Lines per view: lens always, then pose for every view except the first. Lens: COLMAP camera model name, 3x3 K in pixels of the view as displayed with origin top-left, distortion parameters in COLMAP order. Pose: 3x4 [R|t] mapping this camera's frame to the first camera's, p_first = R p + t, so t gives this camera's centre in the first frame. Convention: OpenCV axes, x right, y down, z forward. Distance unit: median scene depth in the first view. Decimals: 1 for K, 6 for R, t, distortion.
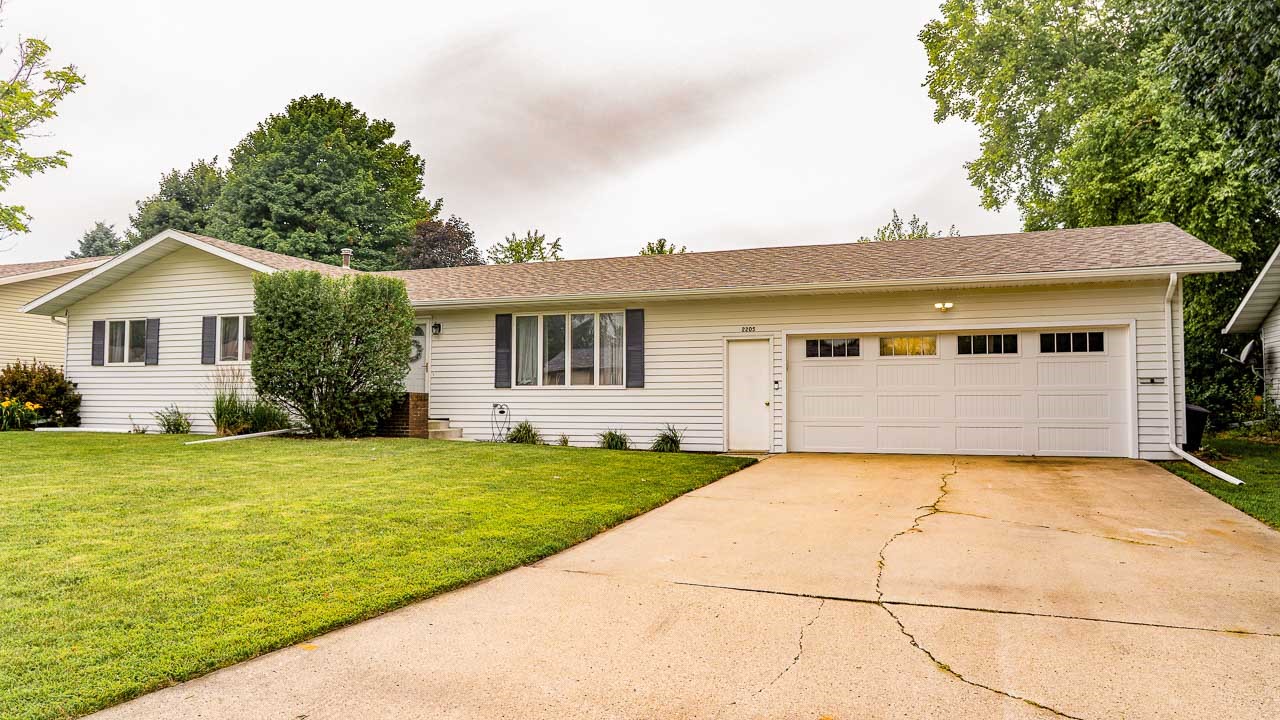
lens RADIAL K [[861.7, 0, 638.0], [0, 861.7, 355.7], [0, 0, 1]] dist [-0.024733, 0.002248]
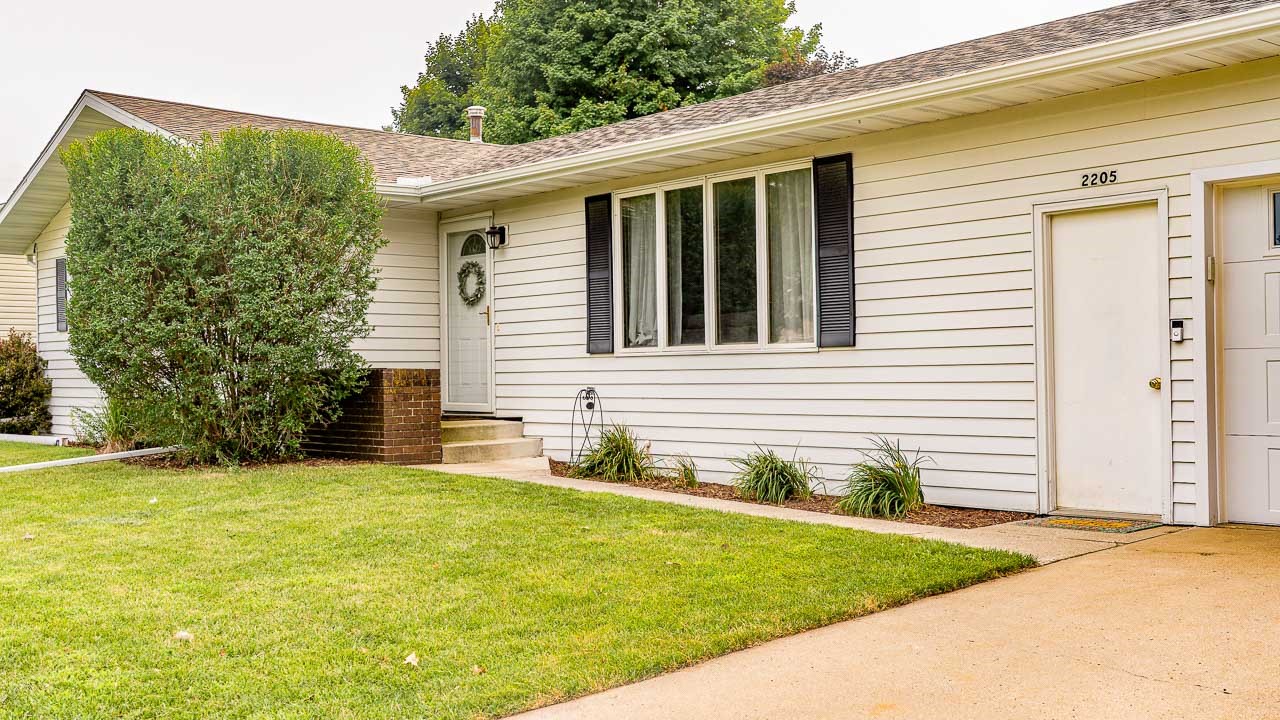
lens RADIAL K [[1290.3, 0, 641.1], [0, 1290.3, 365.0], [0, 0, 1]] dist [0.053878, 0.000000]
pose [[0.887971, -0.019296, -0.459495, 0.185998], [0.045960, 0.997841, 0.046914, 0.011510], [0.457598, -0.062777, 0.886940, 0.380850]]
